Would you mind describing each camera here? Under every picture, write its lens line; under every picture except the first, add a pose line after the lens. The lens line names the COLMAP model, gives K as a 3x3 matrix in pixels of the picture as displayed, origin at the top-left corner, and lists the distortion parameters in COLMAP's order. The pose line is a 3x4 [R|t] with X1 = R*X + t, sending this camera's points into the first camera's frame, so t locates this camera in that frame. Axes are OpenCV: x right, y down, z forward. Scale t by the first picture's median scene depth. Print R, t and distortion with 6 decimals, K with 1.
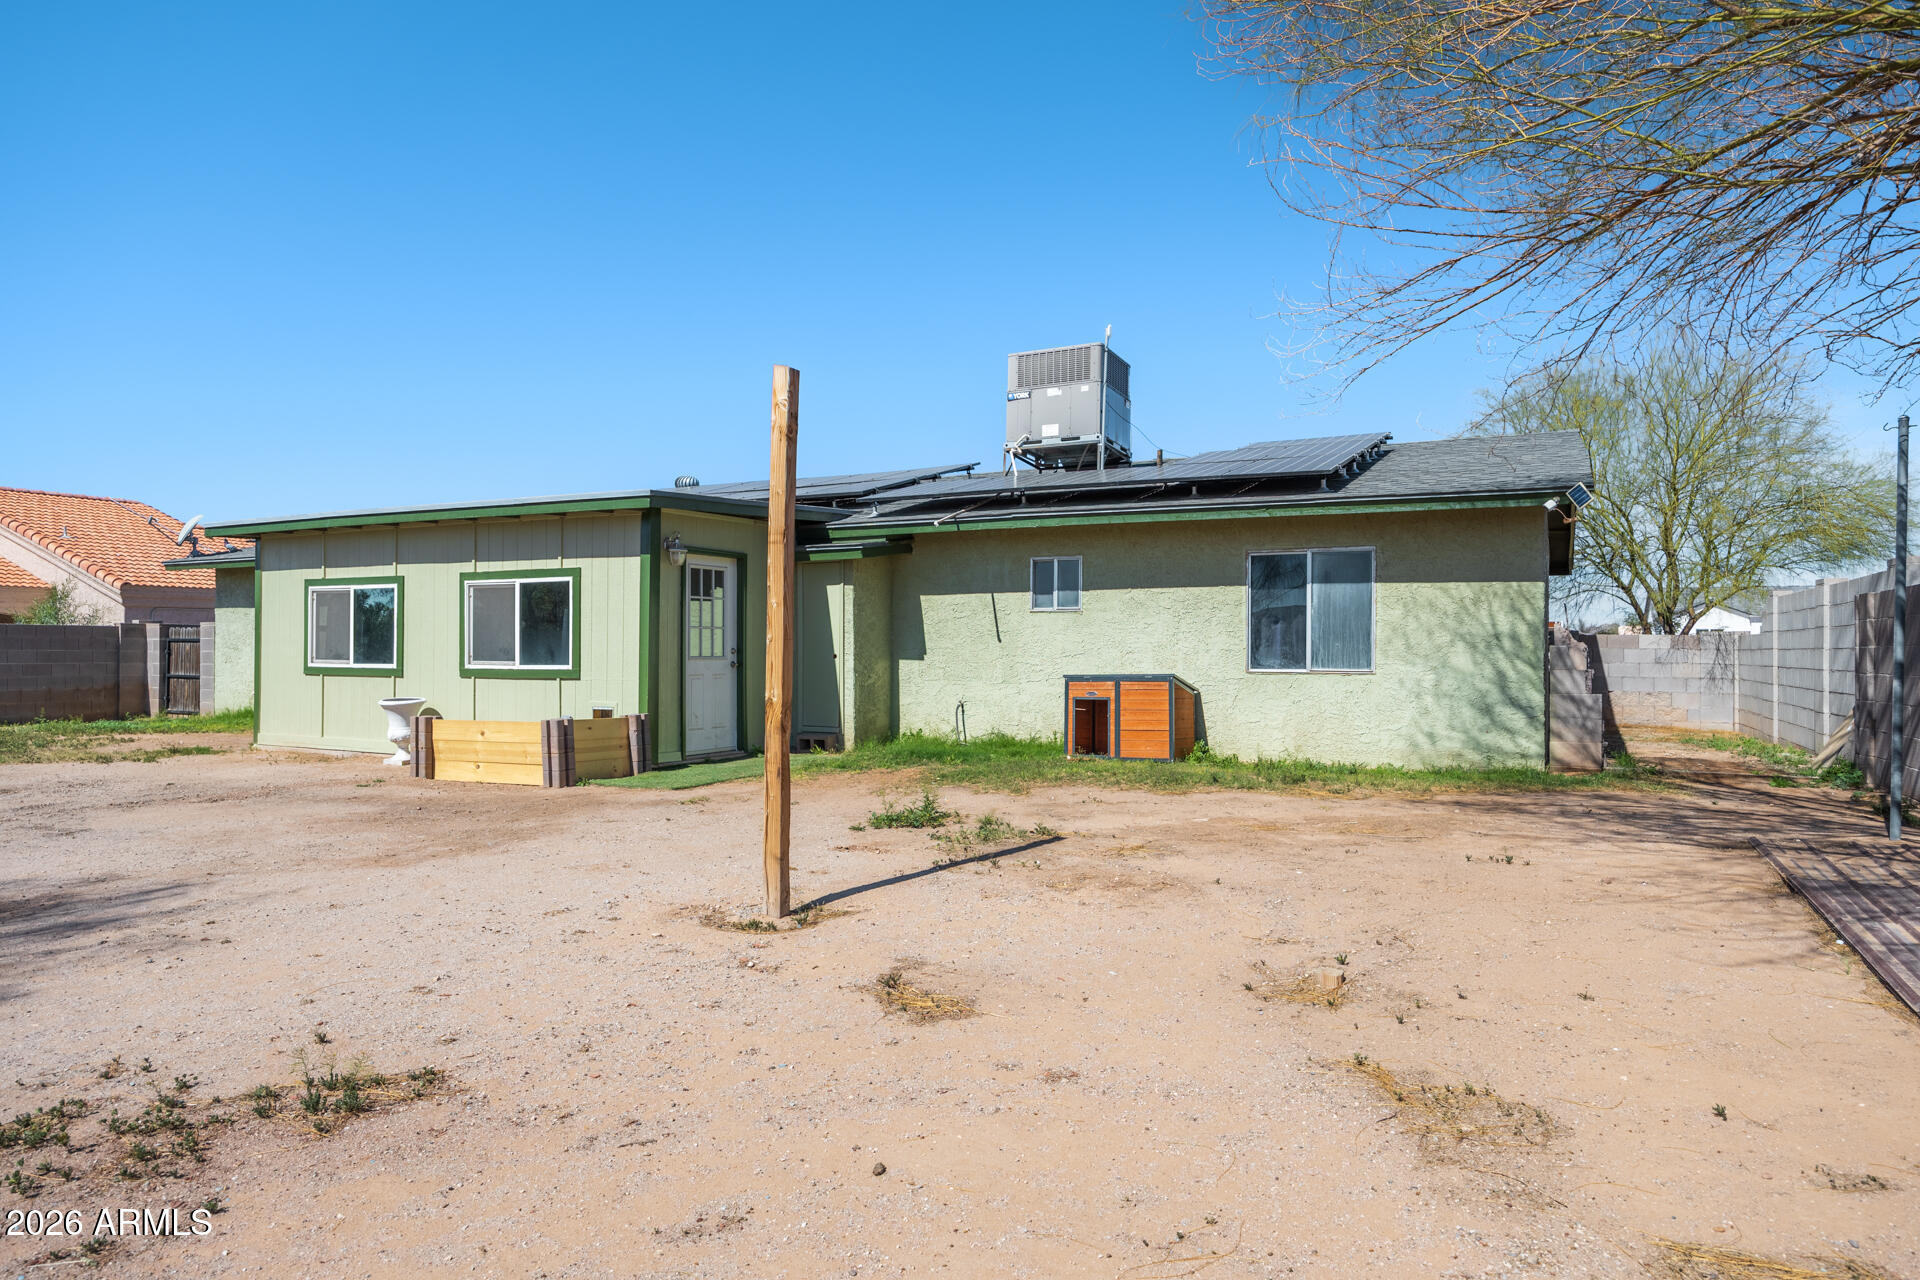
lens RADIAL K [[1159.0, 0, 958.5], [0, 1159.0, 642.4], [0, 0, 1]] dist [-0.002103, -0.000511]
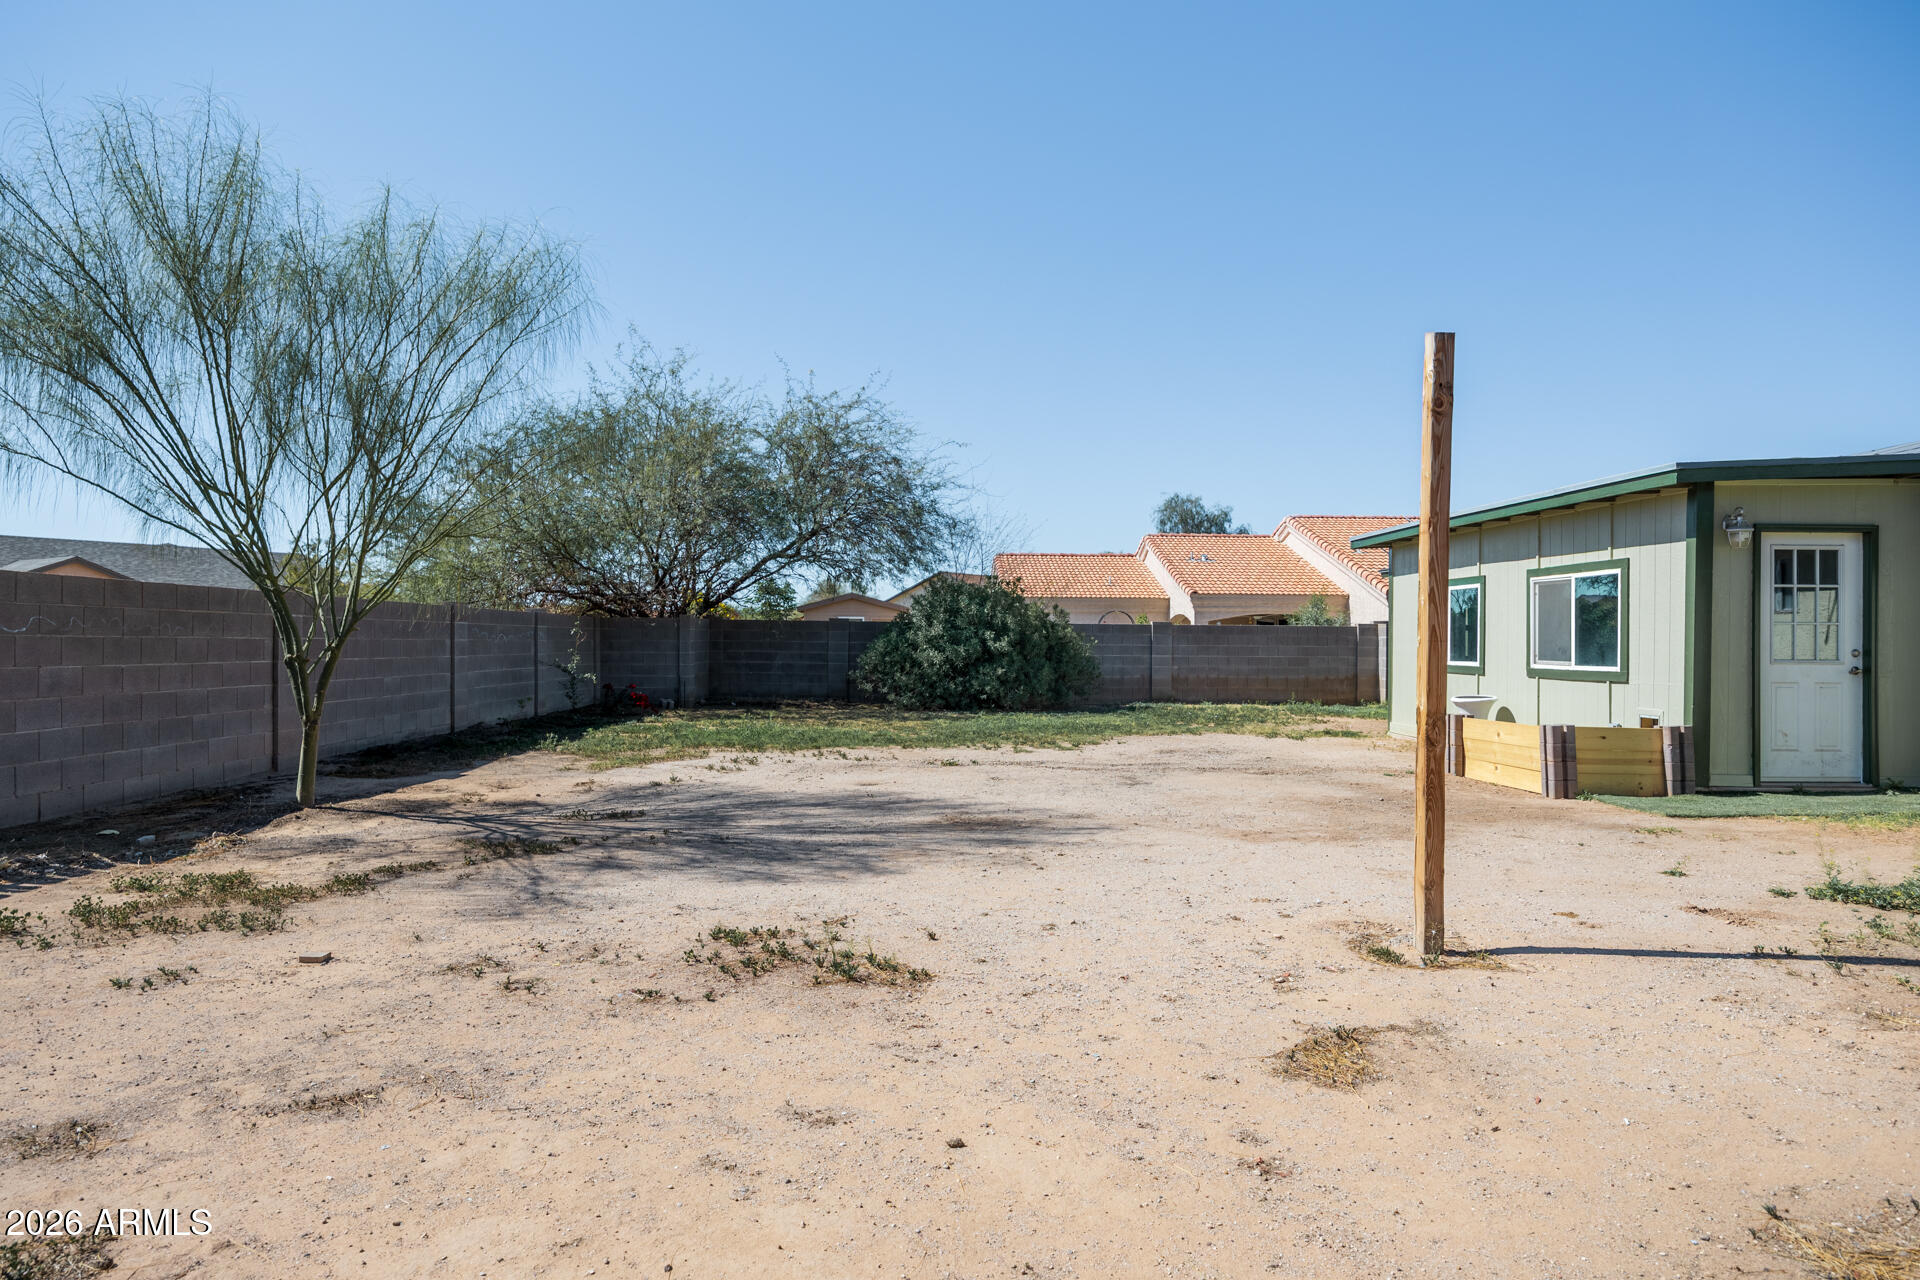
lens RADIAL K [[1159.0, 0, 954.8], [0, 1159.0, 637.9], [0, 0, 1]] dist [-0.002103, -0.000511]
pose [[0.482067, -0.000404, -0.876134, 0.192110], [-0.000488, 1.000000, -0.000730, -0.001818], [0.876134, 0.000779, 0.482066, 0.108173]]
